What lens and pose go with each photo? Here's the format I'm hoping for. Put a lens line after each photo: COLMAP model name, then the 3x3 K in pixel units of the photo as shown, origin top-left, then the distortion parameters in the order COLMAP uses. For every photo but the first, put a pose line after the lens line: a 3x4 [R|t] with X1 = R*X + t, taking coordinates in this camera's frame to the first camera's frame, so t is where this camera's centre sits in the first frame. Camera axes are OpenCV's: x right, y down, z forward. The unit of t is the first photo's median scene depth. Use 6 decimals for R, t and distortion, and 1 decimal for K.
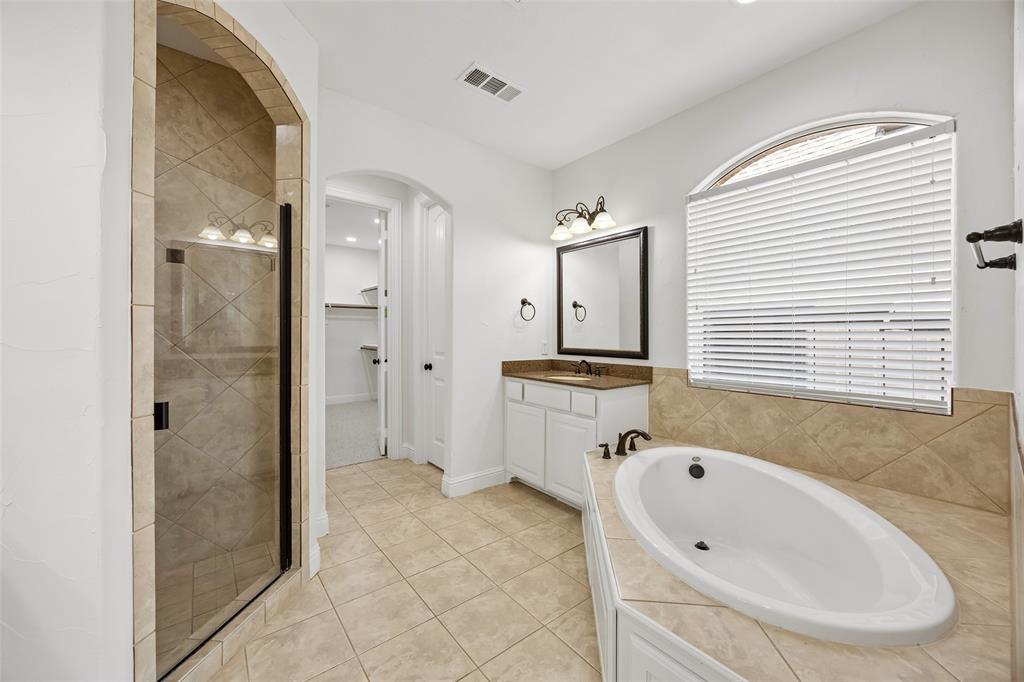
lens RADIAL K [[389.8, 0, 514.1], [0, 389.8, 336.5], [0, 0, 1]] dist [-0.006068, 0.000059]
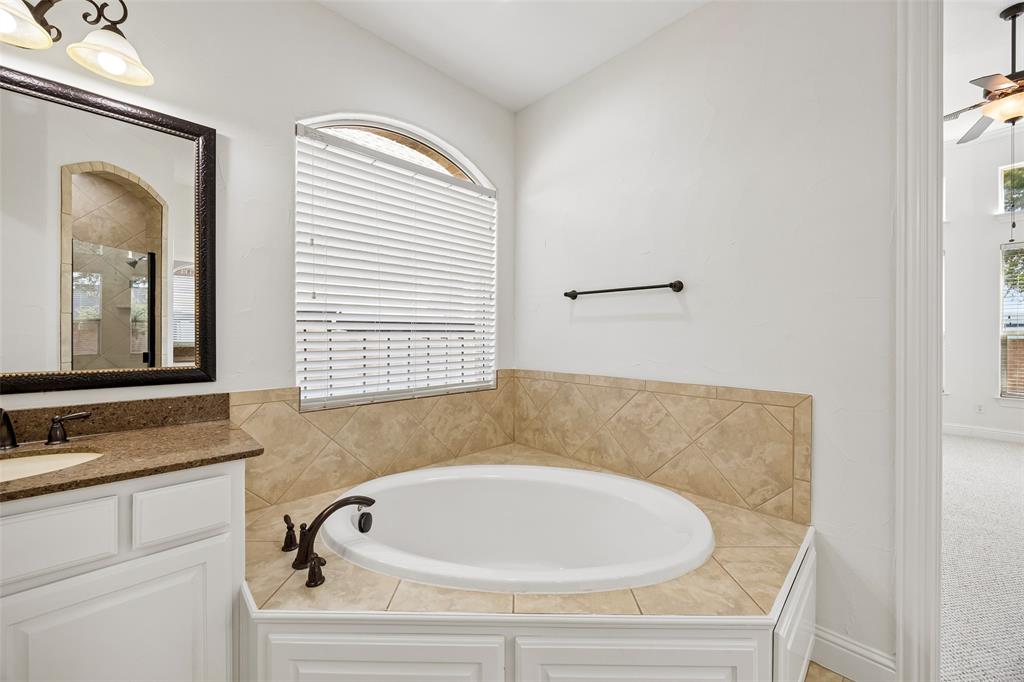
lens RADIAL K [[389.8, 0, 513.6], [0, 389.8, 338.9], [0, 0, 1]] dist [-0.006068, 0.000059]
pose [[-0.095509, -0.011476, 0.995362, -0.279350], [0.004498, 0.999918, 0.011961, -0.004515], [-0.995418, 0.005619, -0.095449, 0.794554]]
